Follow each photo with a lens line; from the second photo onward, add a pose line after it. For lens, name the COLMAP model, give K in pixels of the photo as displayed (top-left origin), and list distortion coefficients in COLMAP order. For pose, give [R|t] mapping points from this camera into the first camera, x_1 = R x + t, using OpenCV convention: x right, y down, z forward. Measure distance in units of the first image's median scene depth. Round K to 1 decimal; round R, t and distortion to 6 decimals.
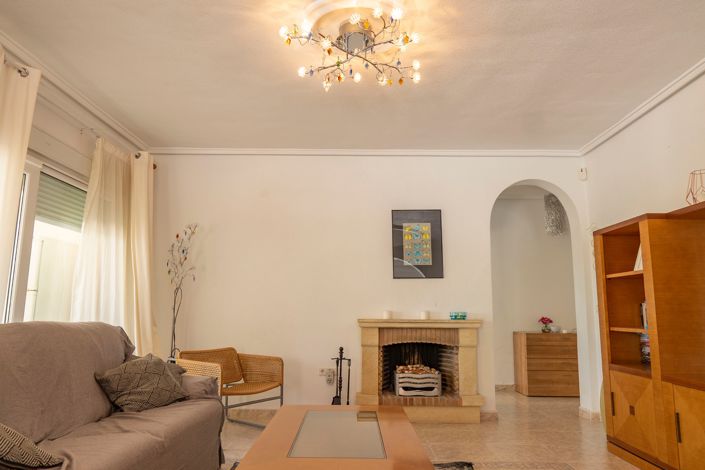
lens RADIAL K [[499.7, 0, 347.8], [0, 499.7, 233.9], [0, 0, 1]] dist [-0.008571, -0.003589]
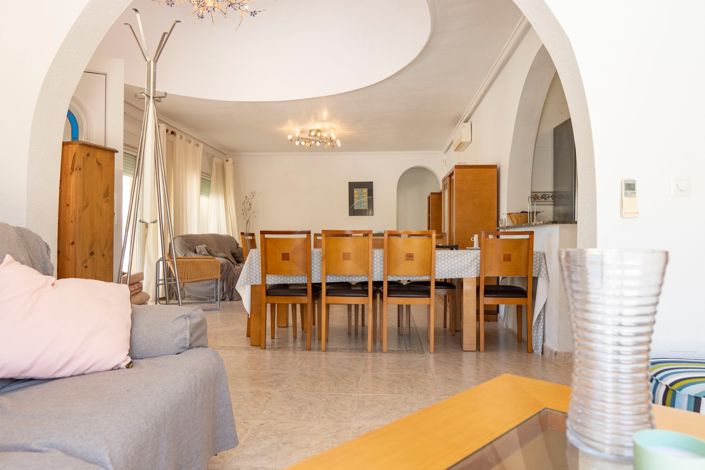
lens RADIAL K [[499.7, 0, 347.8], [0, 499.7, 233.9], [0, 0, 1]] dist [-0.008571, -0.003589]
pose [[0.998465, -0.008392, -0.054740, 0.198537], [0.015742, 0.990683, 0.135275, -0.117386], [0.053095, -0.135930, 0.989295, -1.067420]]
